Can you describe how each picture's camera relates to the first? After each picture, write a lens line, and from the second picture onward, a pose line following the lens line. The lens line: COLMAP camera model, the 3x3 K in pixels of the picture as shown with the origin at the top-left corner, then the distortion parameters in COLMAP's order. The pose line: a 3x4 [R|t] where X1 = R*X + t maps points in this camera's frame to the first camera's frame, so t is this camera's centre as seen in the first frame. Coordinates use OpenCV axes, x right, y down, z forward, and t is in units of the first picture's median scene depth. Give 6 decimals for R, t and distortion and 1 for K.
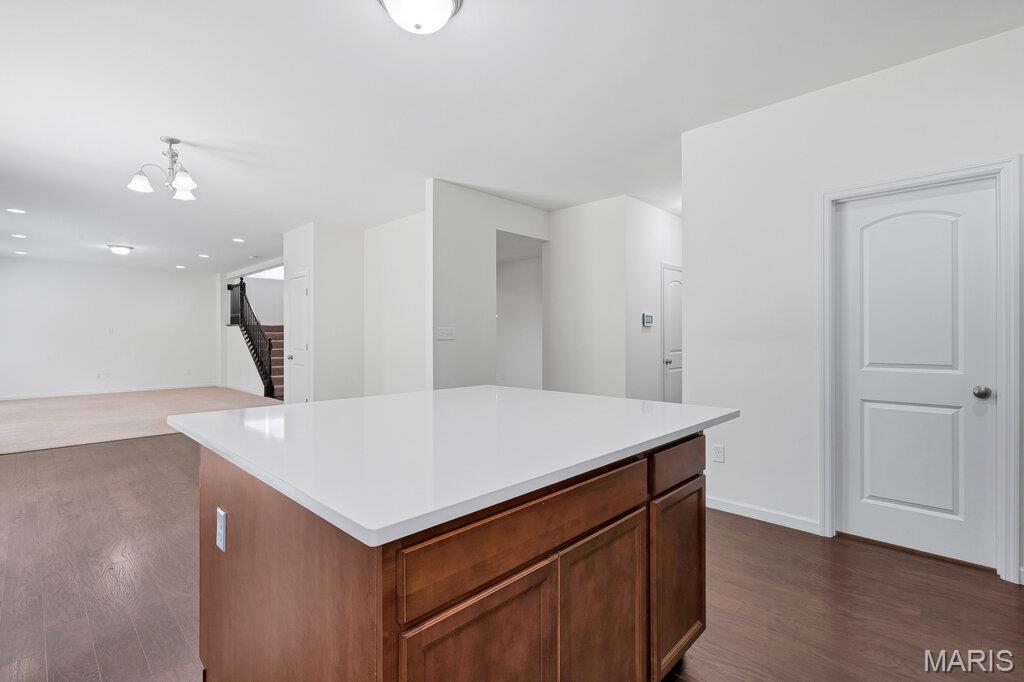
lens RADIAL K [[471.6, 0, 507.6], [0, 471.6, 335.6], [0, 0, 1]] dist [0.002537, 0.000387]
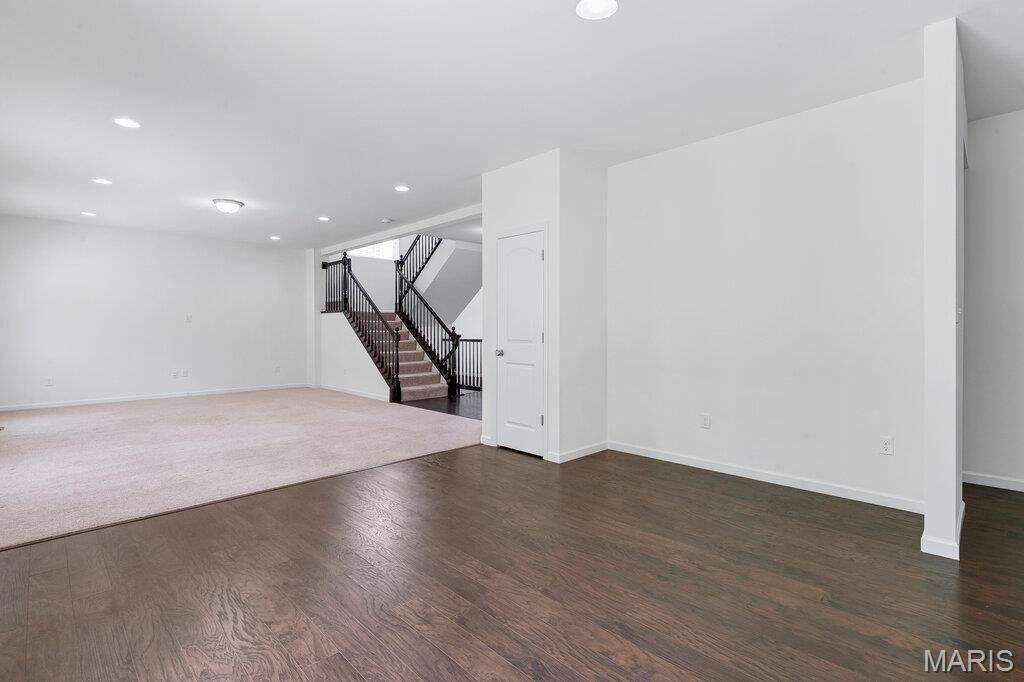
lens RADIAL K [[471.6, 0, 509.1], [0, 471.6, 333.5], [0, 0, 1]] dist [0.002537, 0.000387]
pose [[0.999865, 0.000497, -0.016398, -0.272374], [-0.000293, 0.999922, 0.012466, 0.005266], [0.016403, -0.012460, 0.999788, 0.199677]]
